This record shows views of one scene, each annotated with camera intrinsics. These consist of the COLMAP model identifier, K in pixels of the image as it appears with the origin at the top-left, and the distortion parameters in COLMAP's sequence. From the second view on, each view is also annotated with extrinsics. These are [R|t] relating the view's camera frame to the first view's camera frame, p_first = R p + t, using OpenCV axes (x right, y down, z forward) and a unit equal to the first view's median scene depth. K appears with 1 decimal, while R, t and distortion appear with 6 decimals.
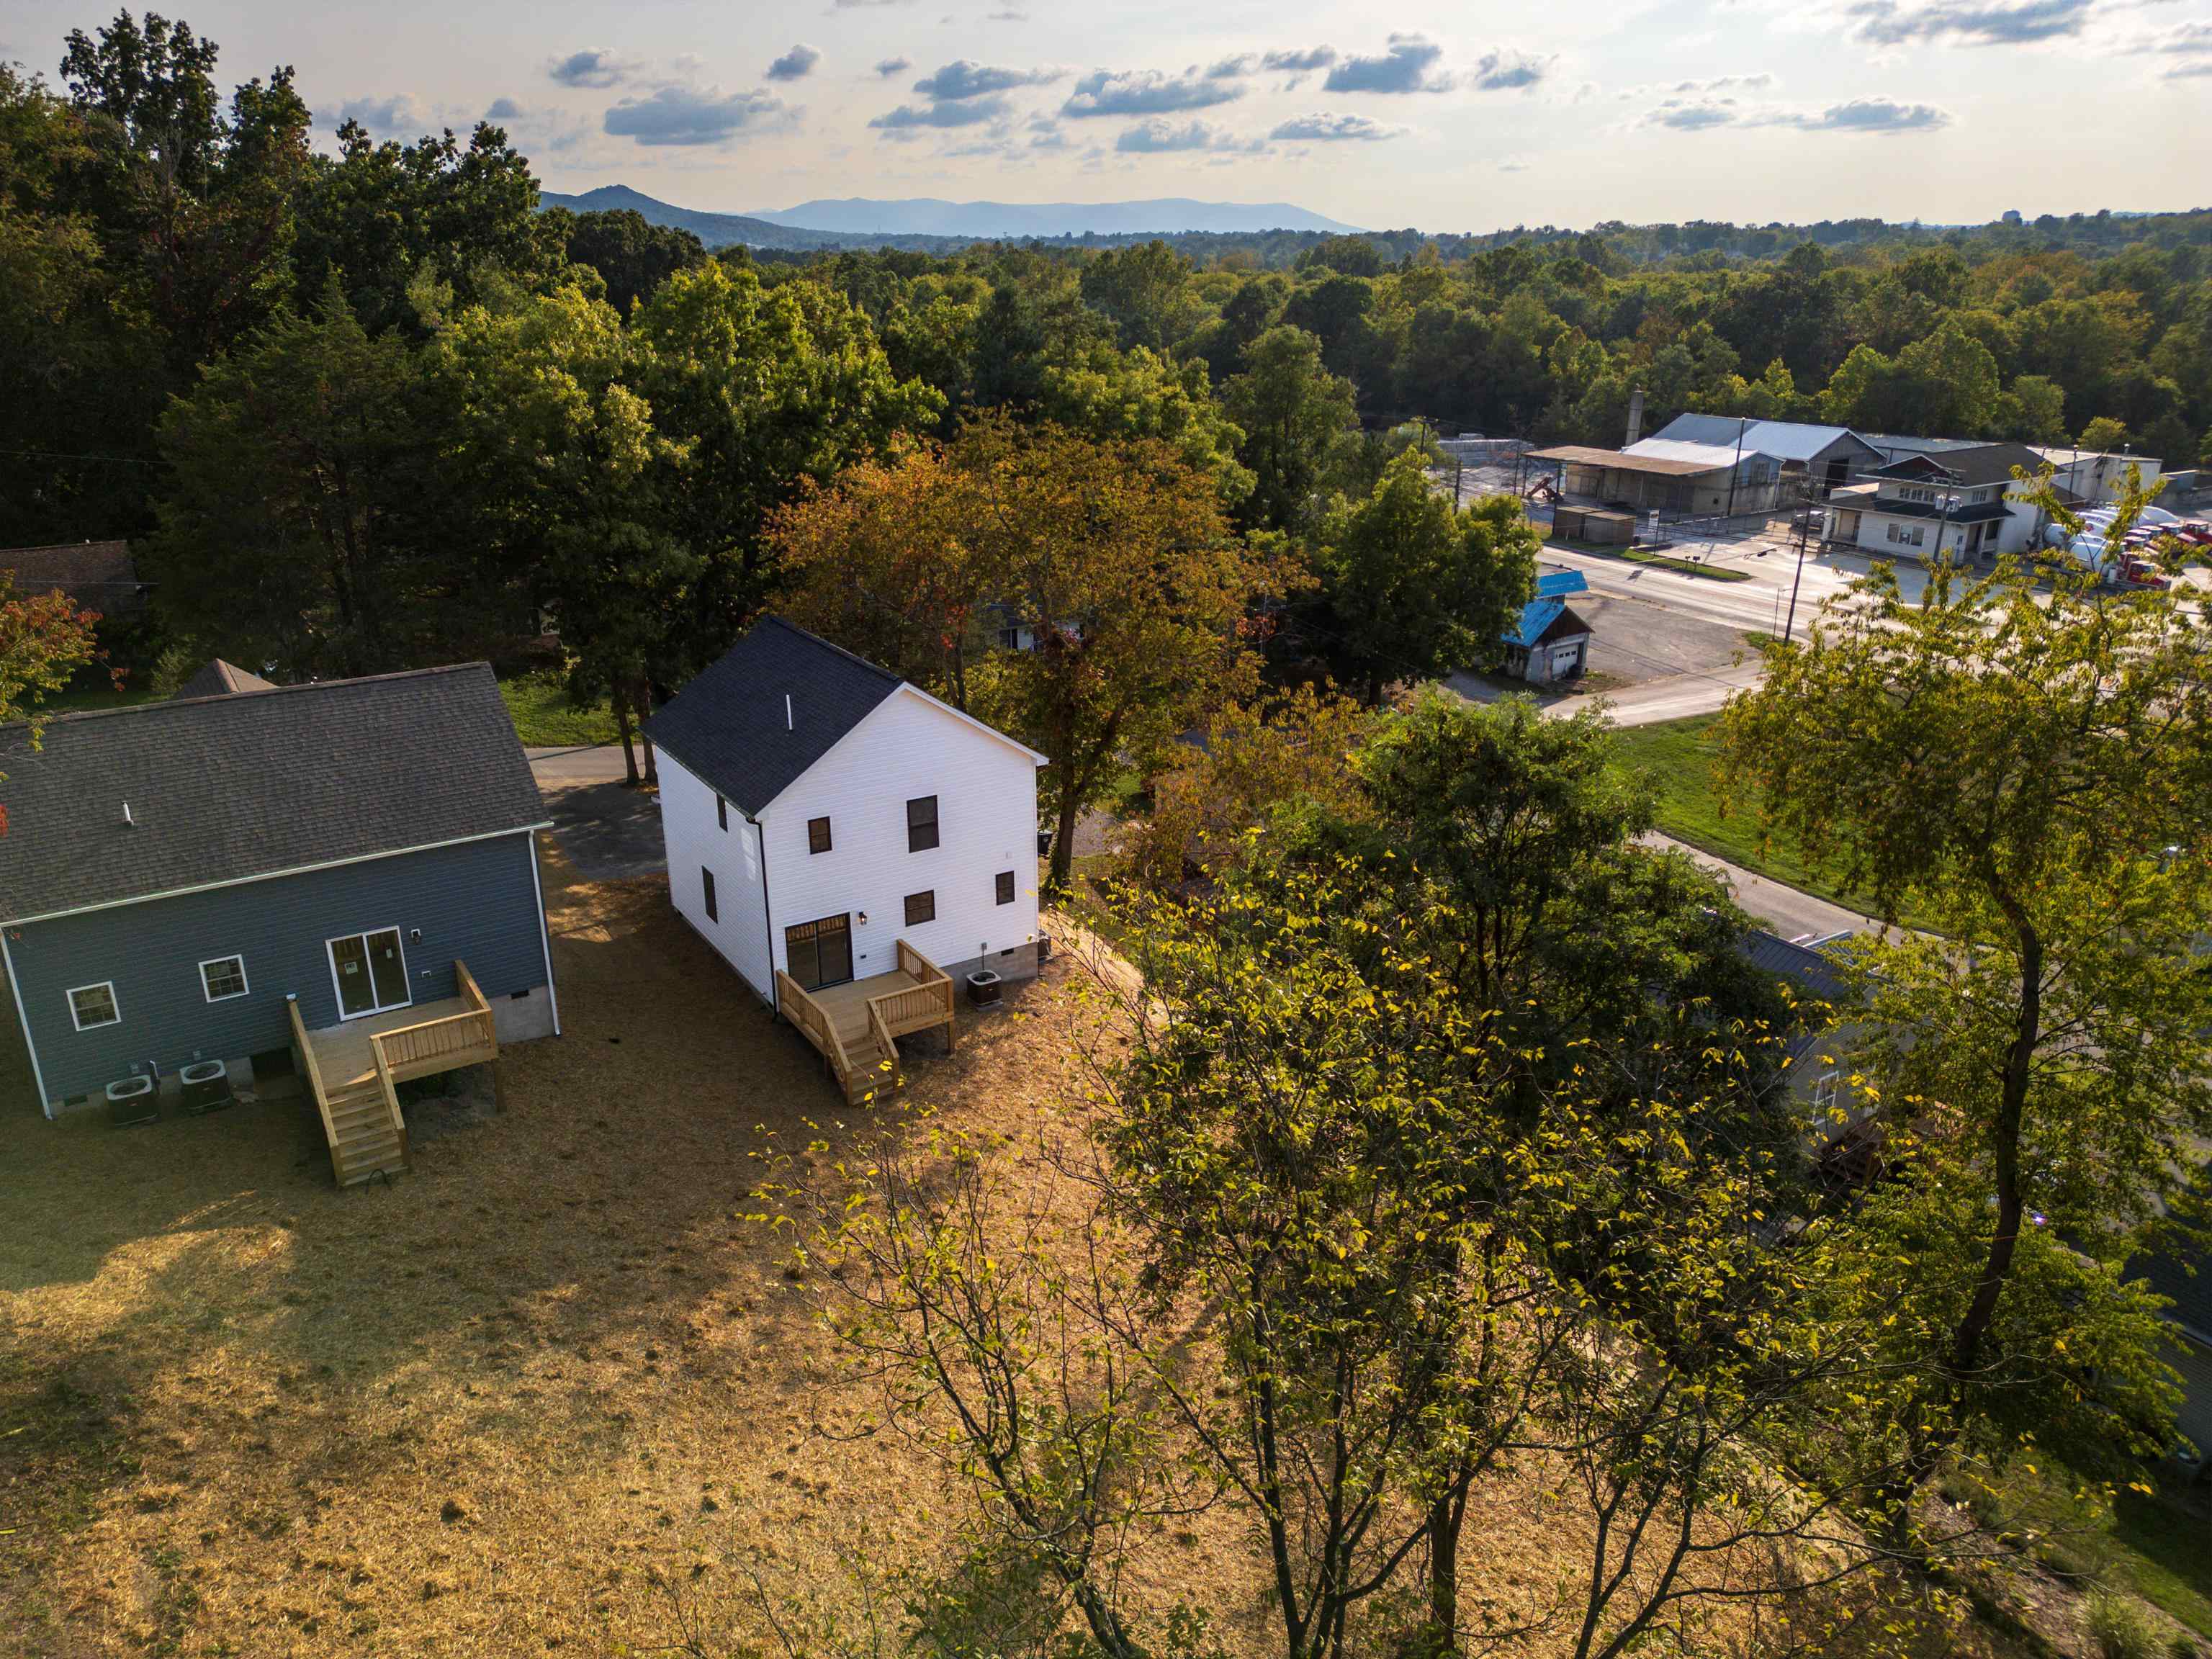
lens RADIAL K [[1609.9, 0, 1106.0], [0, 1609.9, 829.5], [0, 0, 1]] dist [0.039810, -0.001485]
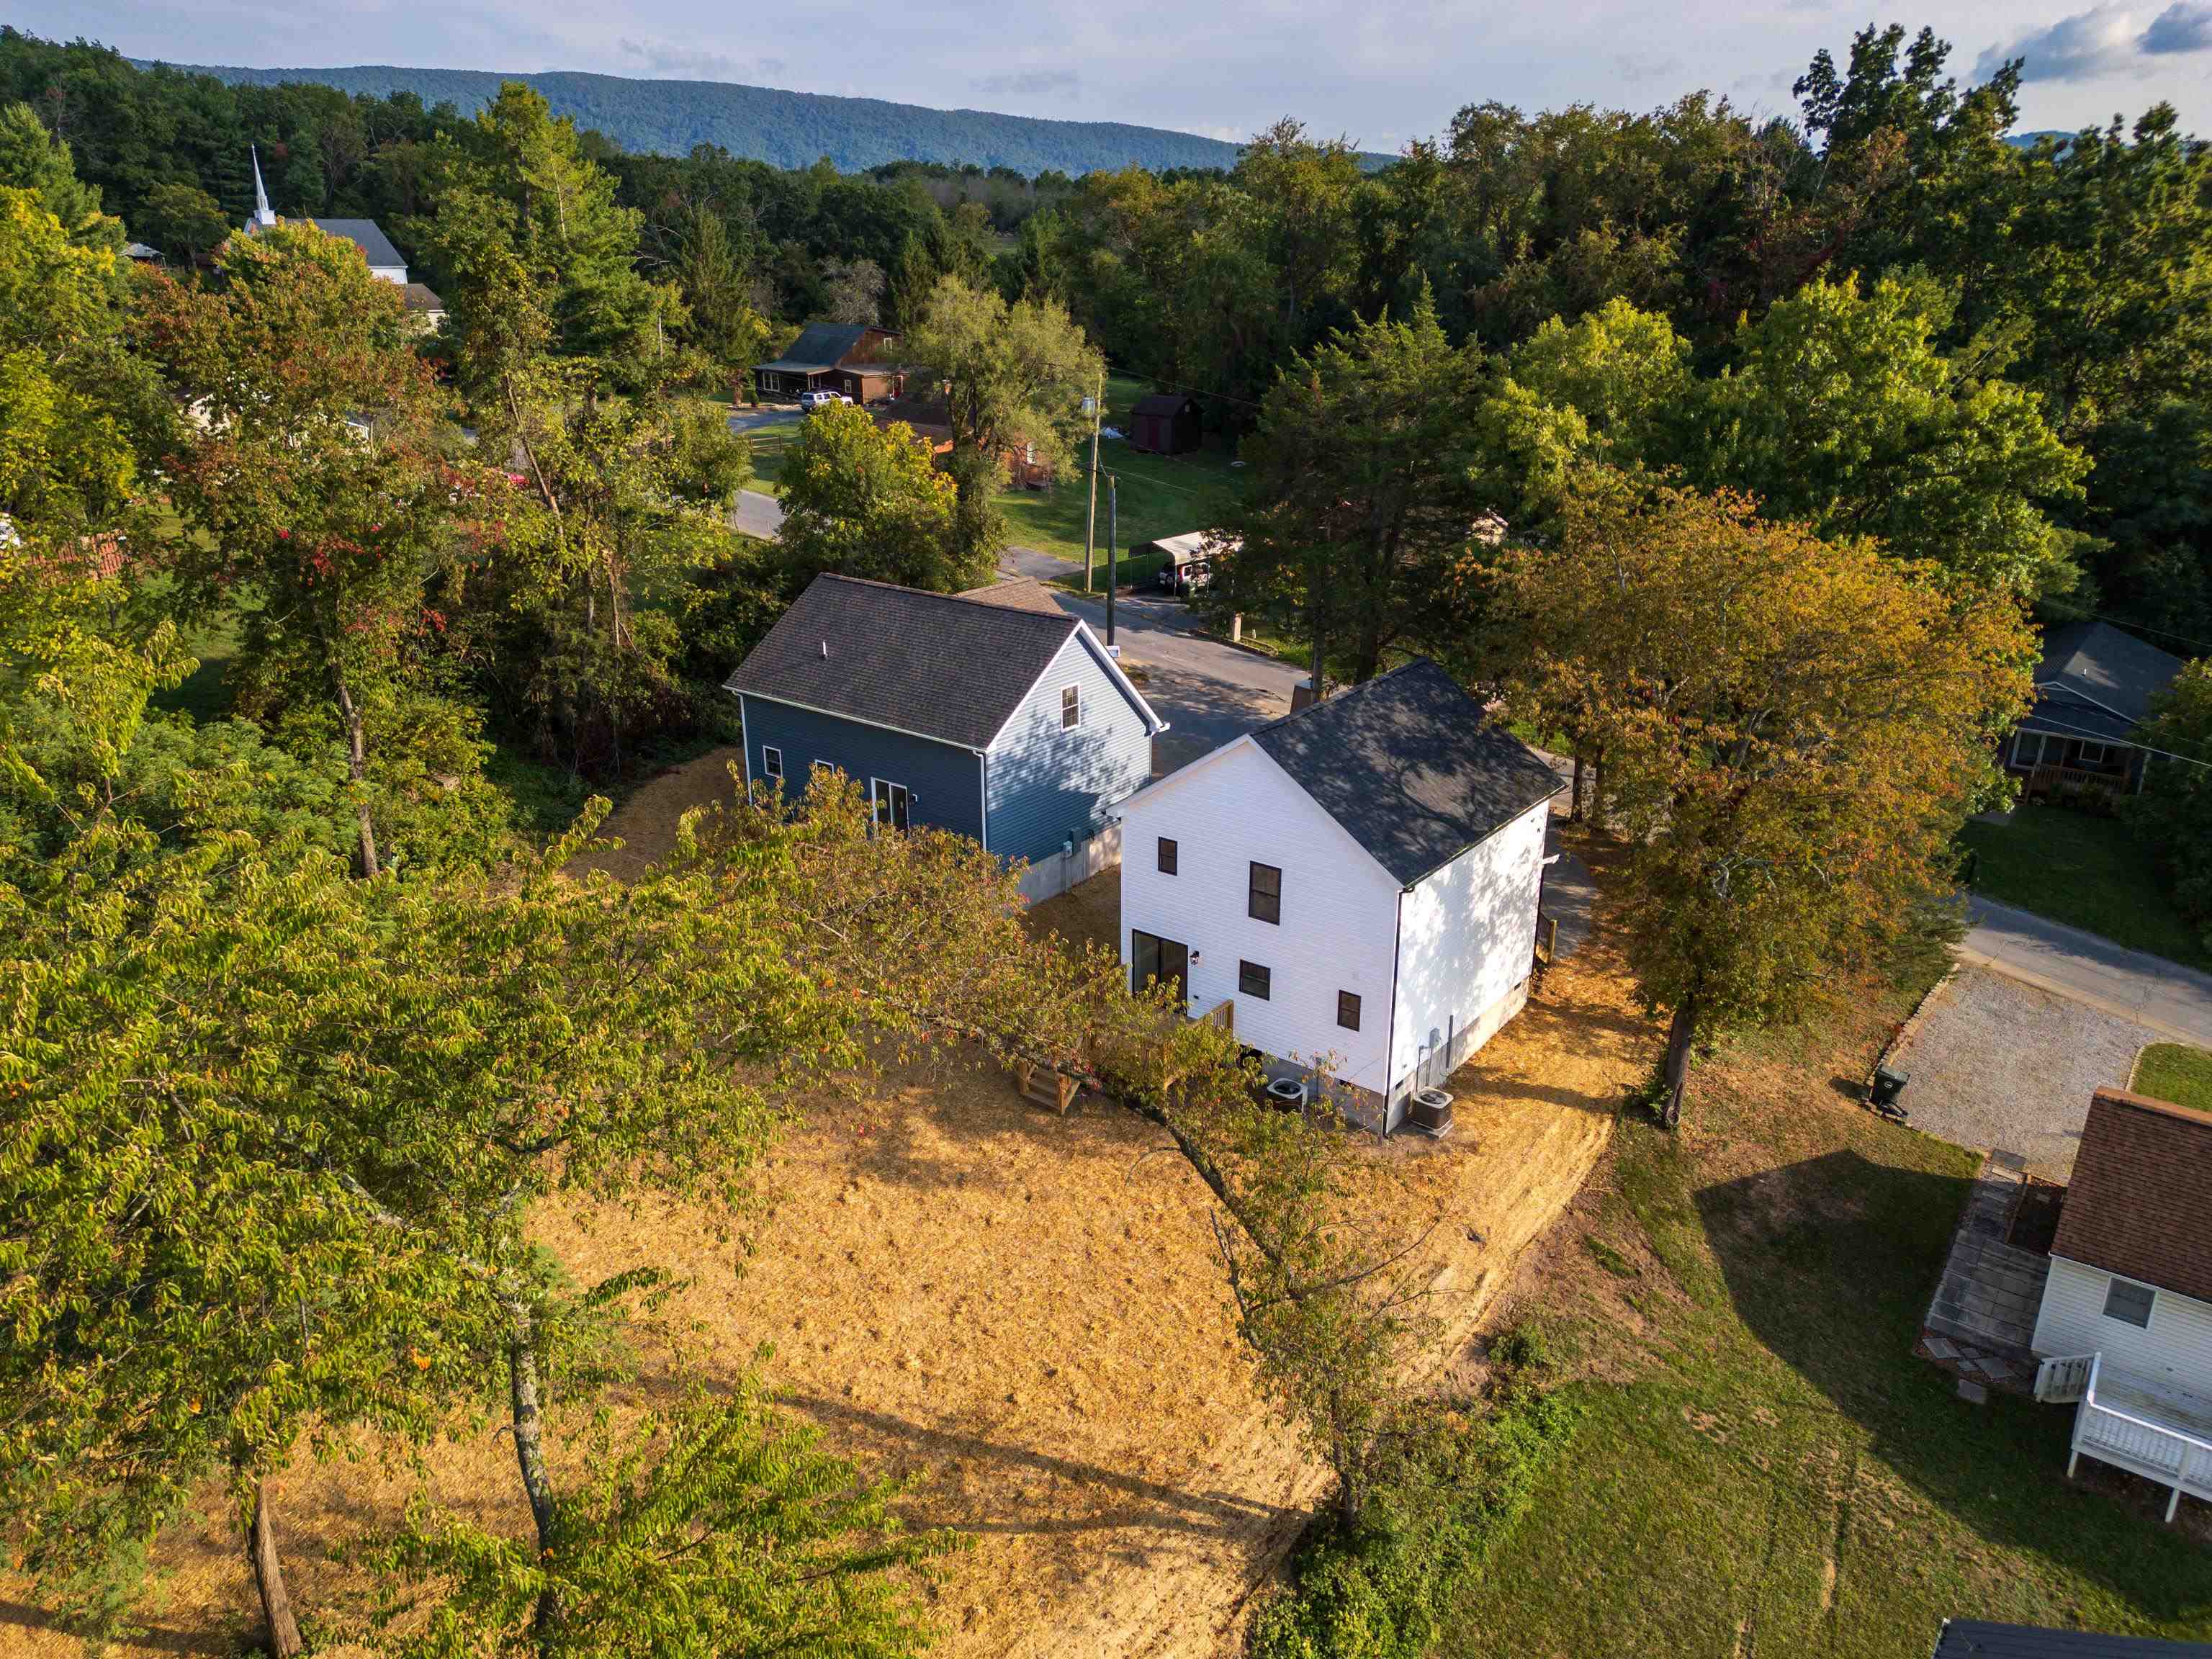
lens RADIAL K [[1609.9, 0, 1106.0], [0, 1609.9, 829.5], [0, 0, 1]] dist [0.039810, -0.001485]
pose [[0.332823, 0.329812, -0.883432, 0.649558], [-0.328268, 0.918767, 0.219333, -0.206764], [0.884007, 0.217004, 0.414054, 0.530795]]
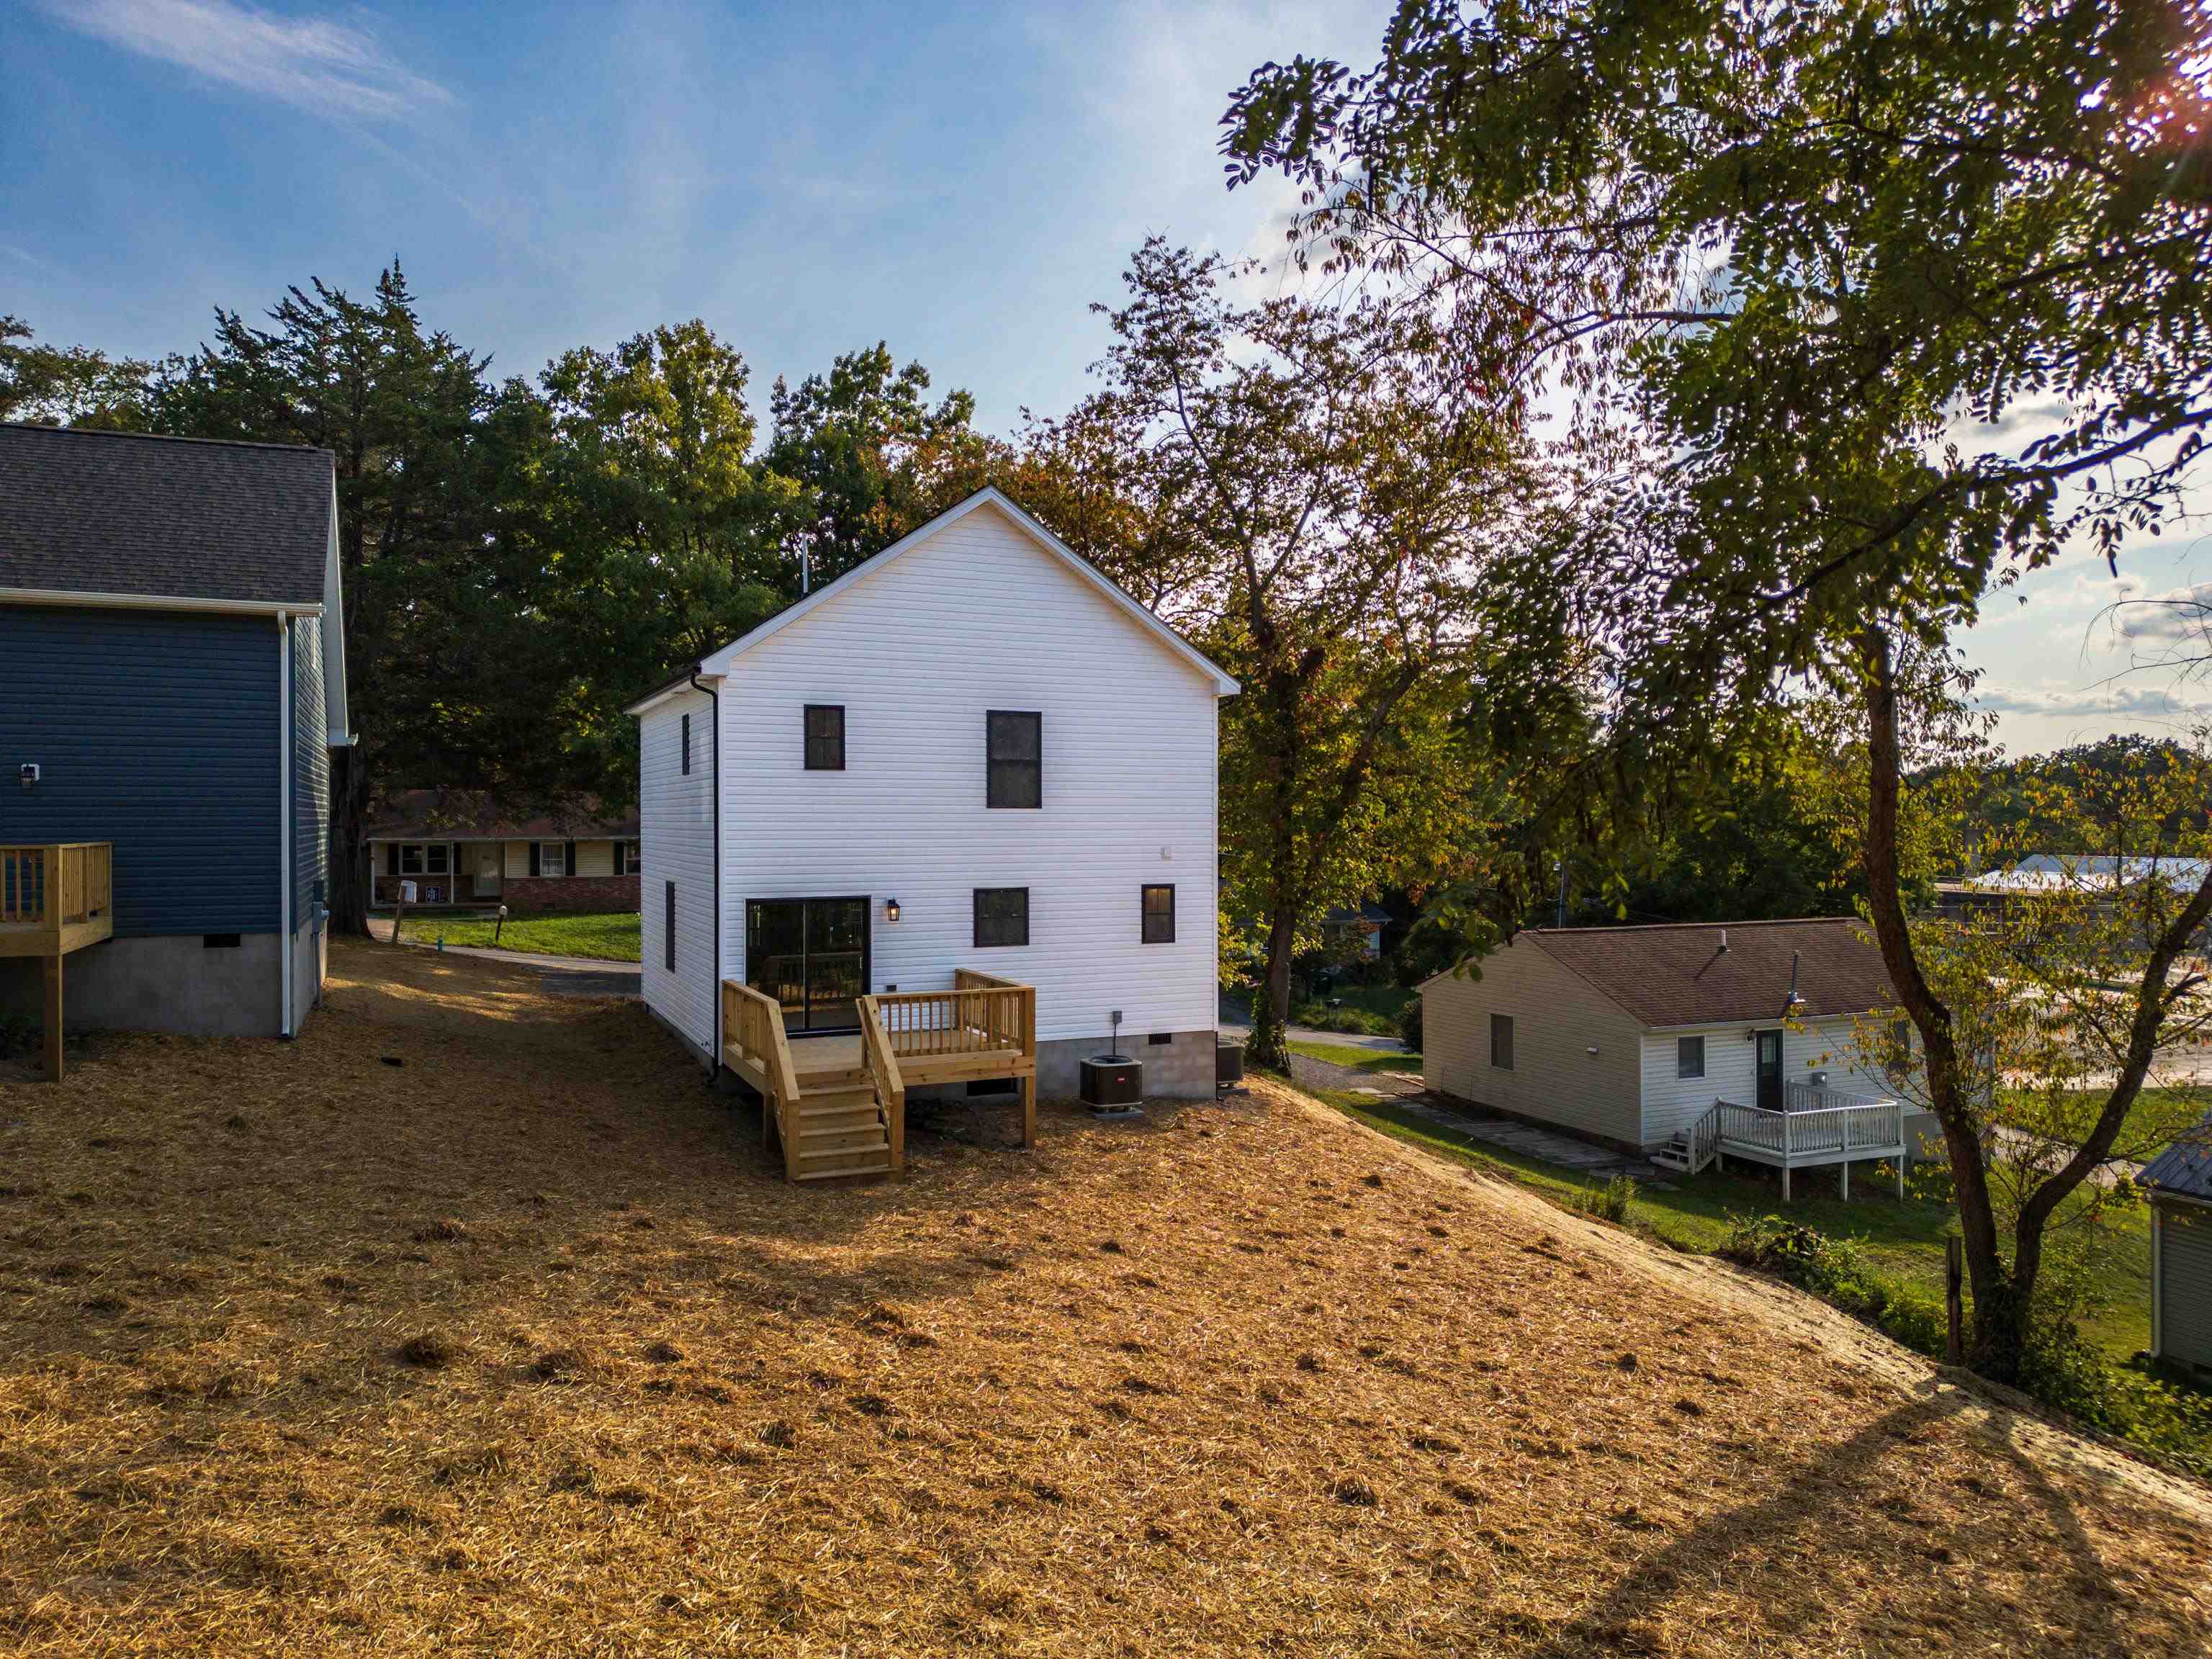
lens RADIAL K [[1609.9, 0, 1106.0], [0, 1609.9, 829.5], [0, 0, 1]] dist [0.039810, -0.001485]
pose [[0.988200, 0.003685, -0.153126, 0.005954], [-0.055851, 0.939552, -0.337821, 0.209717], [0.142625, 0.342386, 0.928671, 0.481010]]
